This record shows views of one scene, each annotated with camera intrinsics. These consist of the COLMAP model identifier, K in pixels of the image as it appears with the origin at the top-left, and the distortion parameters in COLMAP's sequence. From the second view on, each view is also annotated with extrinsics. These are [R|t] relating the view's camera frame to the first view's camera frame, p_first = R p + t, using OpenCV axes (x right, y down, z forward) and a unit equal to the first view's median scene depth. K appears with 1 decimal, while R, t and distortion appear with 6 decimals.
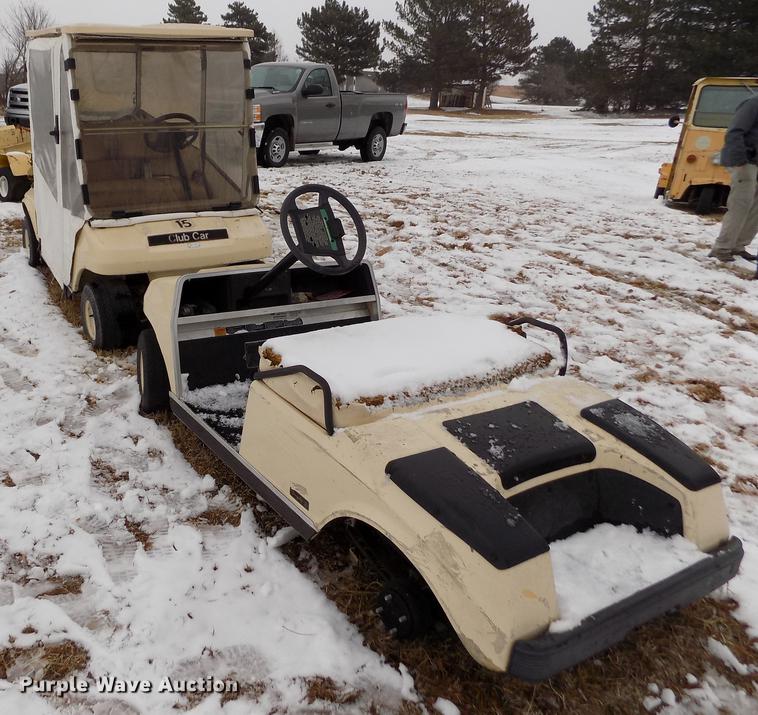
lens RADIAL K [[721.8, 0, 228.6], [0, 721.8, 376.9], [0, 0, 1]] dist [-0.020590, 0.000000]
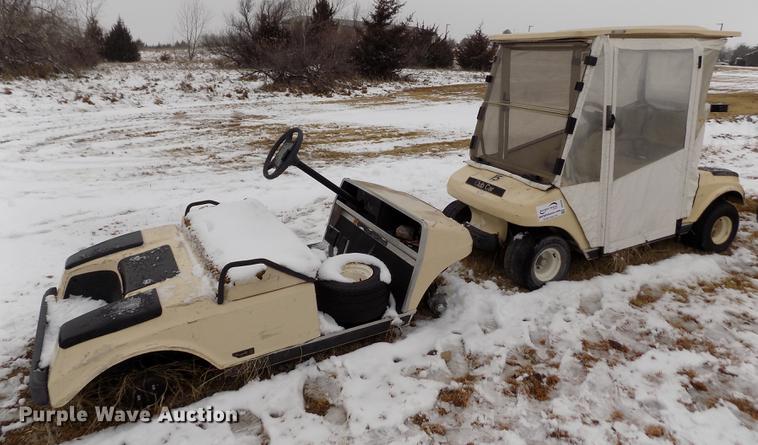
lens RADIAL K [[511.2, 0, 388.9], [0, 511.2, 207.6], [0, 0, 1]] dist [-0.027379, 0.014965]
pose [[-0.003404, 0.267826, -0.963461, 1.166613], [-0.405193, 0.880461, 0.246185, -0.434940], [0.914225, 0.391226, 0.105524, 1.038207]]
